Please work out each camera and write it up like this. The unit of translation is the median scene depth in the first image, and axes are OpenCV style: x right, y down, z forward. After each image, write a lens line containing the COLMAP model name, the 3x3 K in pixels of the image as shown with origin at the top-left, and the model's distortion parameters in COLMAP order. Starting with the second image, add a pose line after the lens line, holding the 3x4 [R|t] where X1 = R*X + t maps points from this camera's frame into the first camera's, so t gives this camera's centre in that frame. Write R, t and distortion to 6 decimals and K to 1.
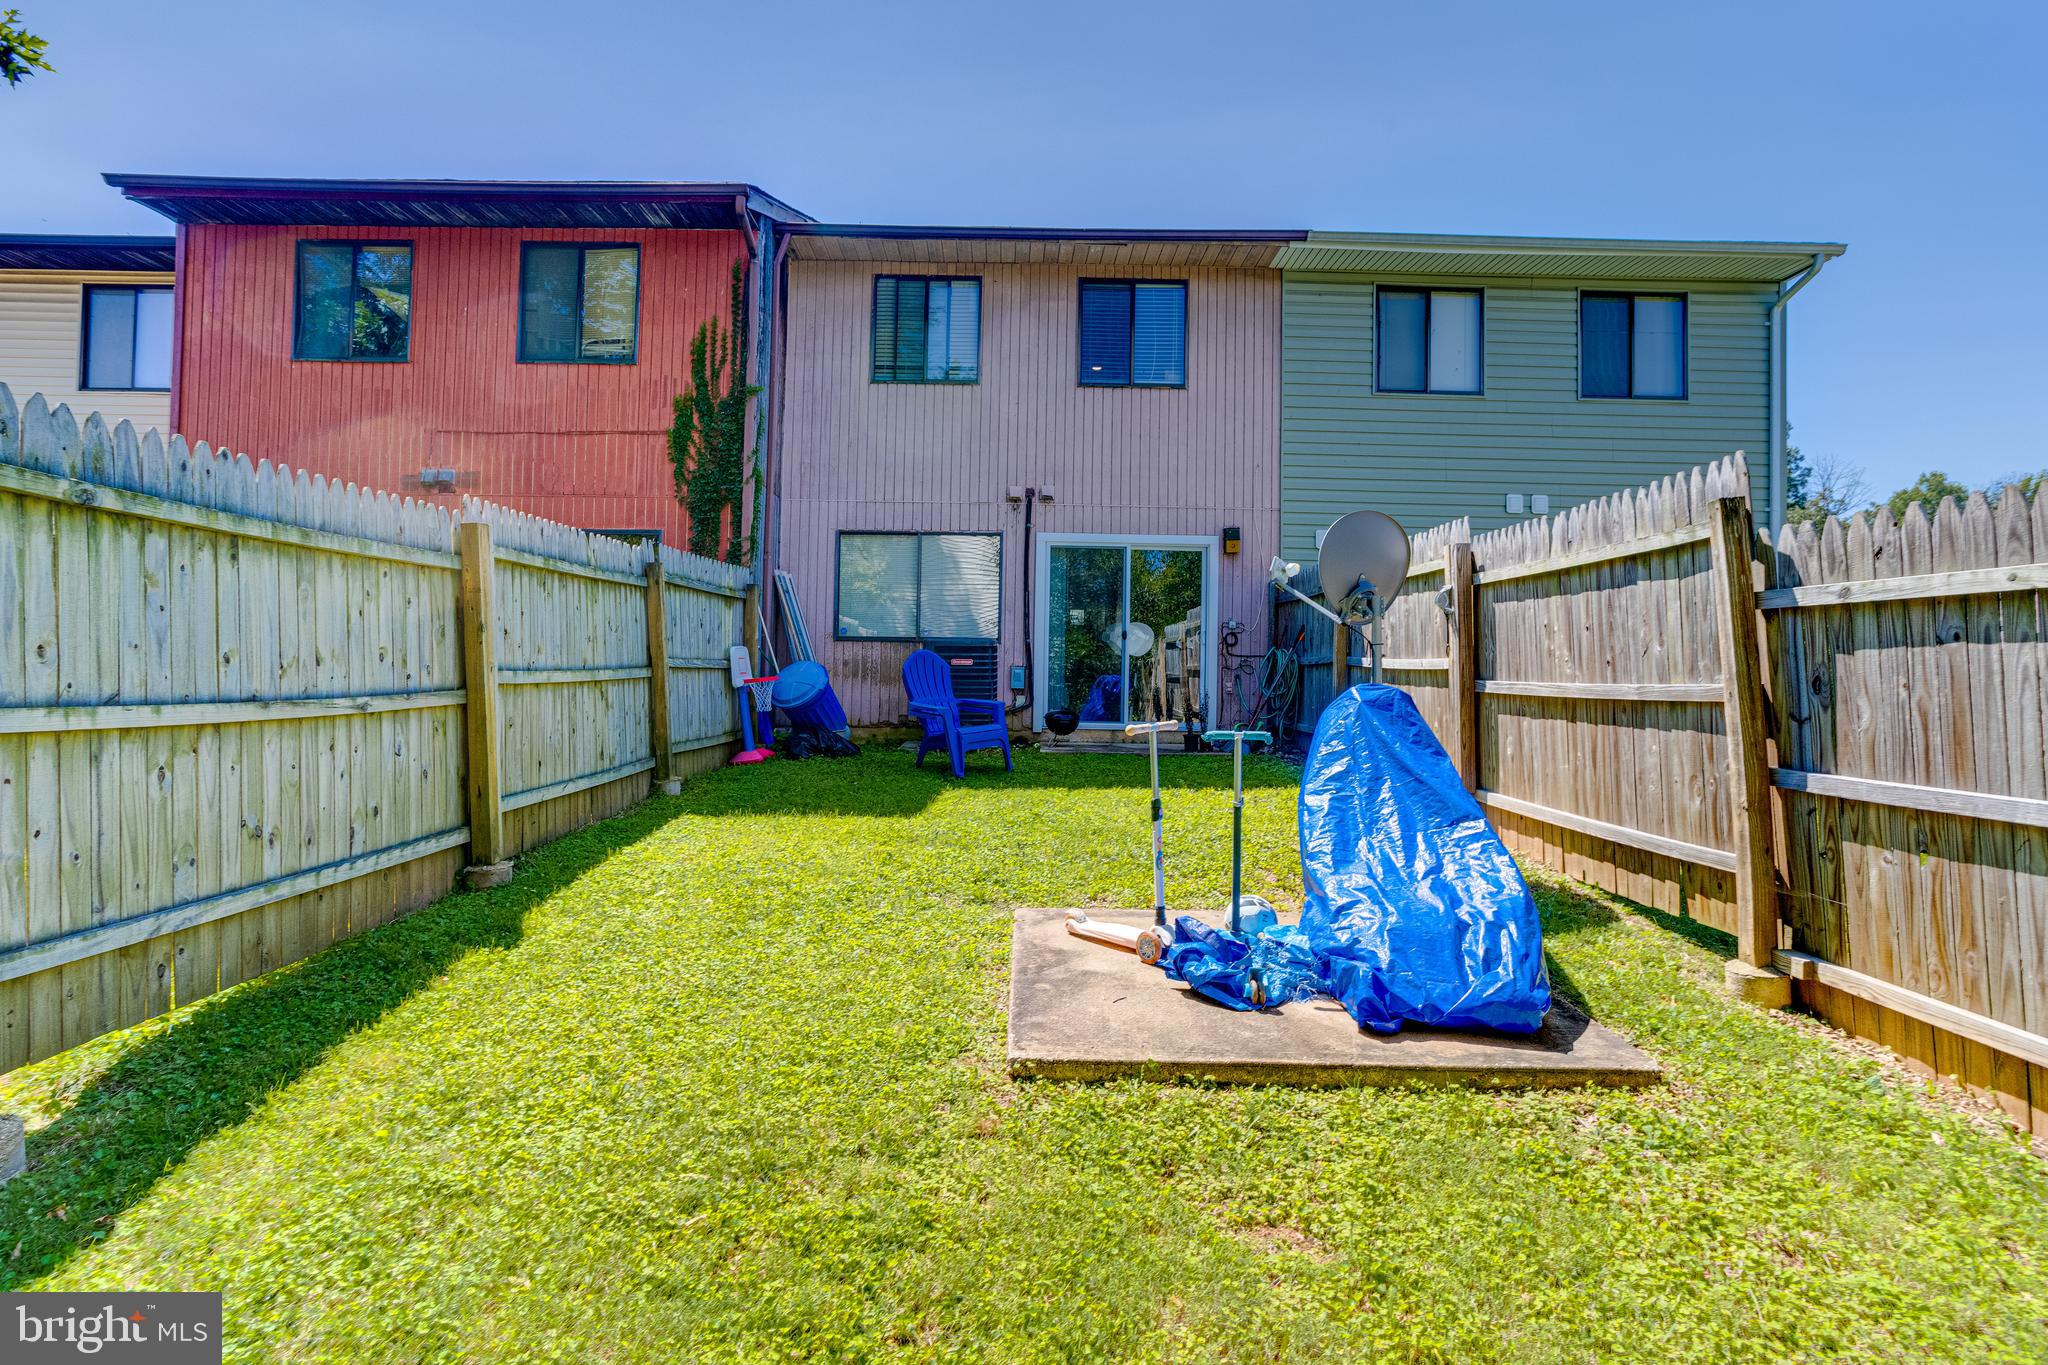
lens RADIAL K [[1003.2, 0, 1007.9], [0, 1003.2, 658.1], [0, 0, 1]] dist [-0.054897, 0.033151]
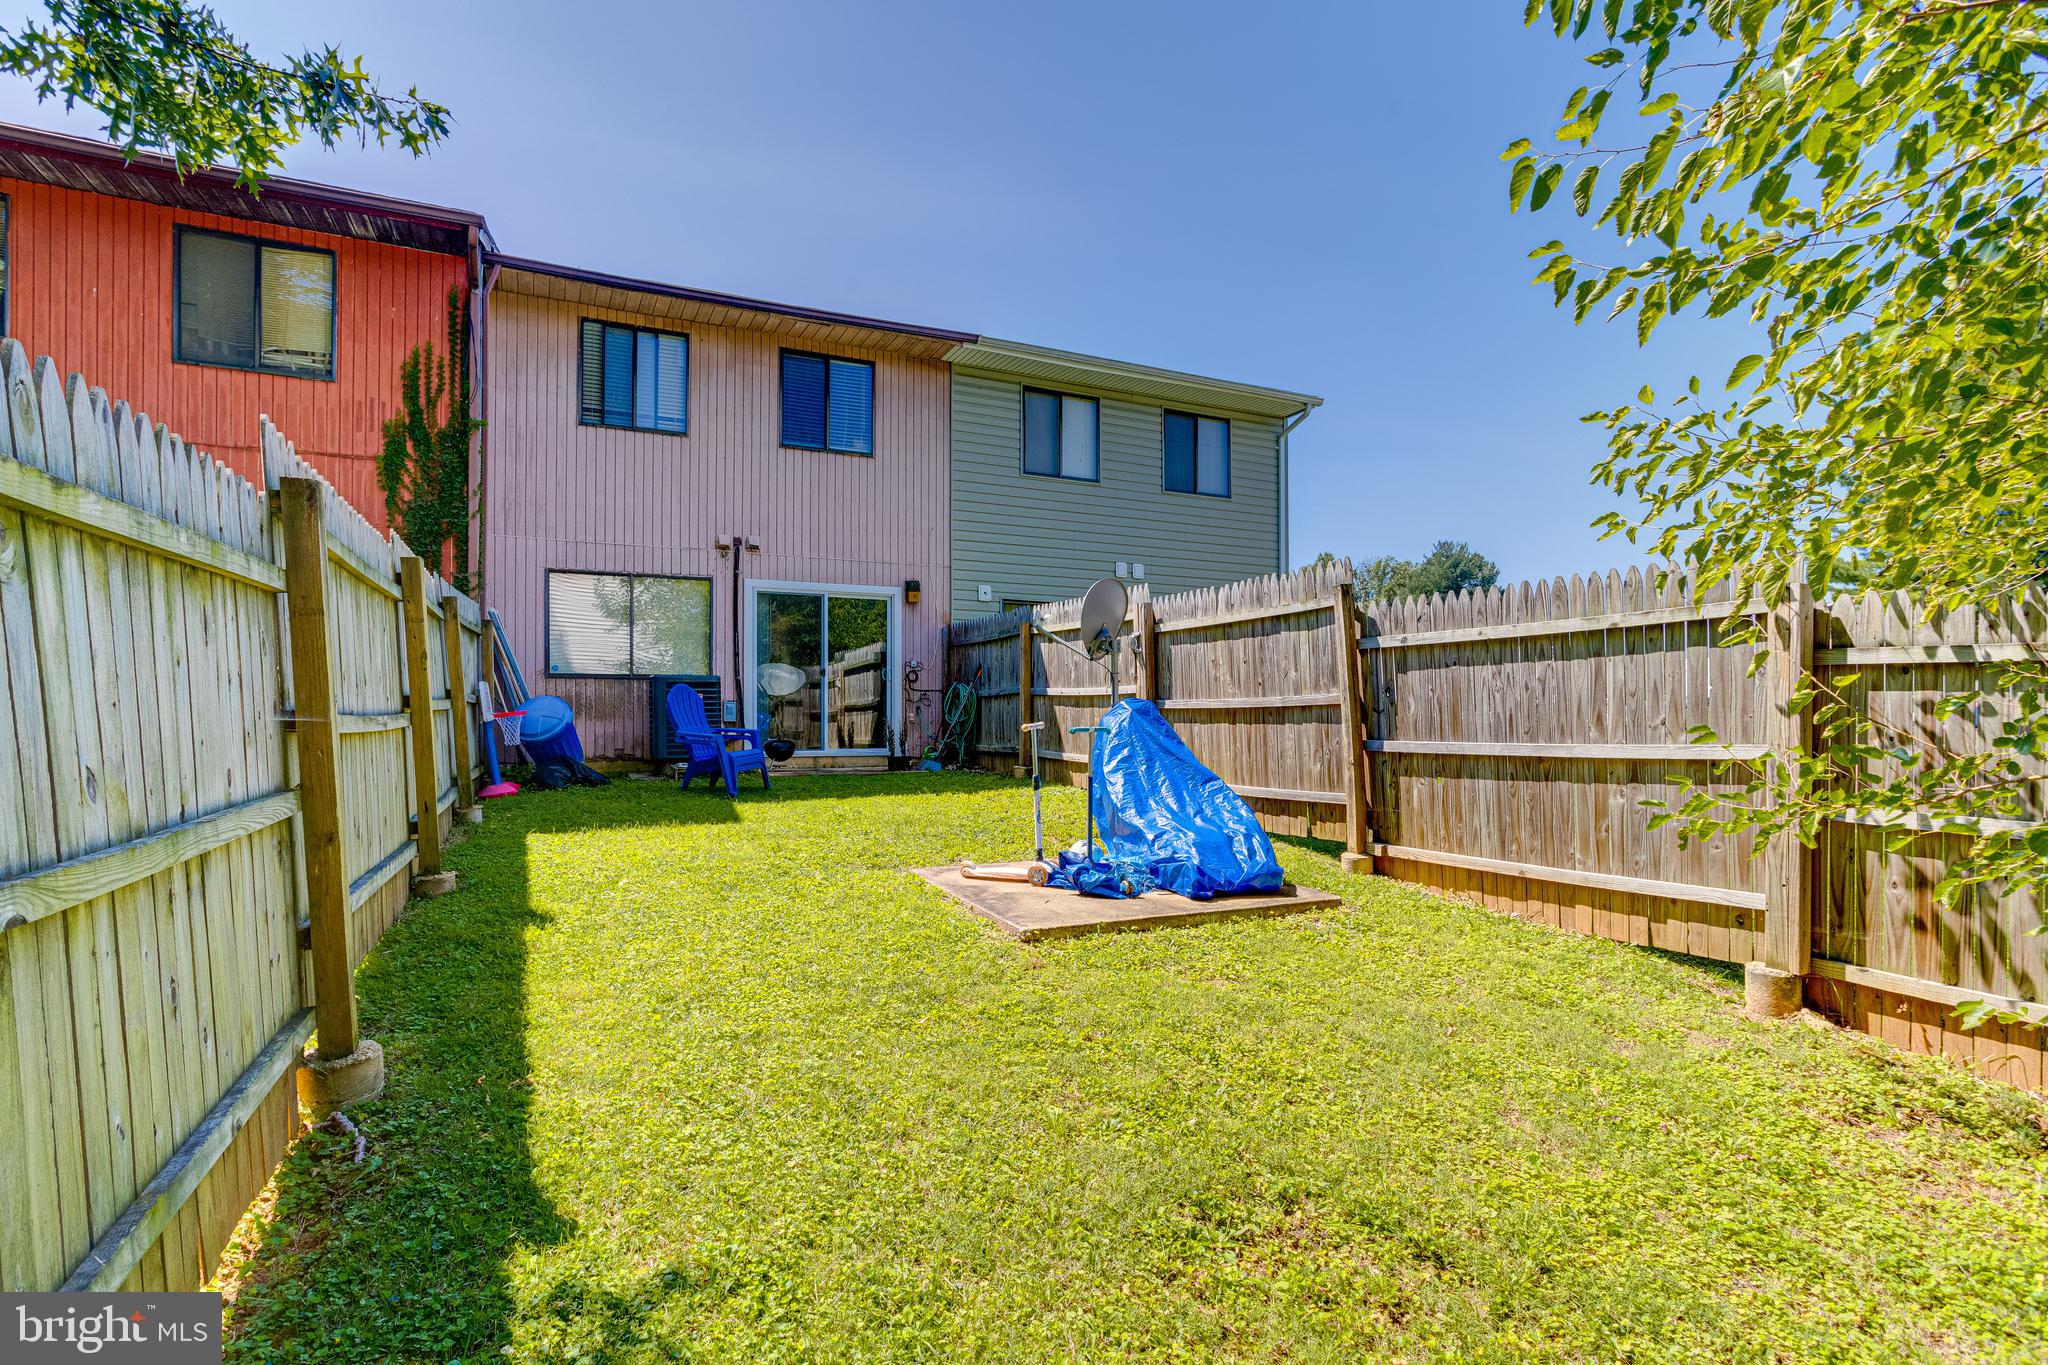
lens RADIAL K [[982.0, 0, 1023.3], [0, 982.0, 734.5], [0, 0, 1]] dist [-0.047398, 0.021639]
pose [[0.899357, -0.025580, 0.436466, -0.193358], [0.011343, 0.999316, 0.035193, 0.012335], [-0.437068, -0.026700, 0.899032, -0.109498]]
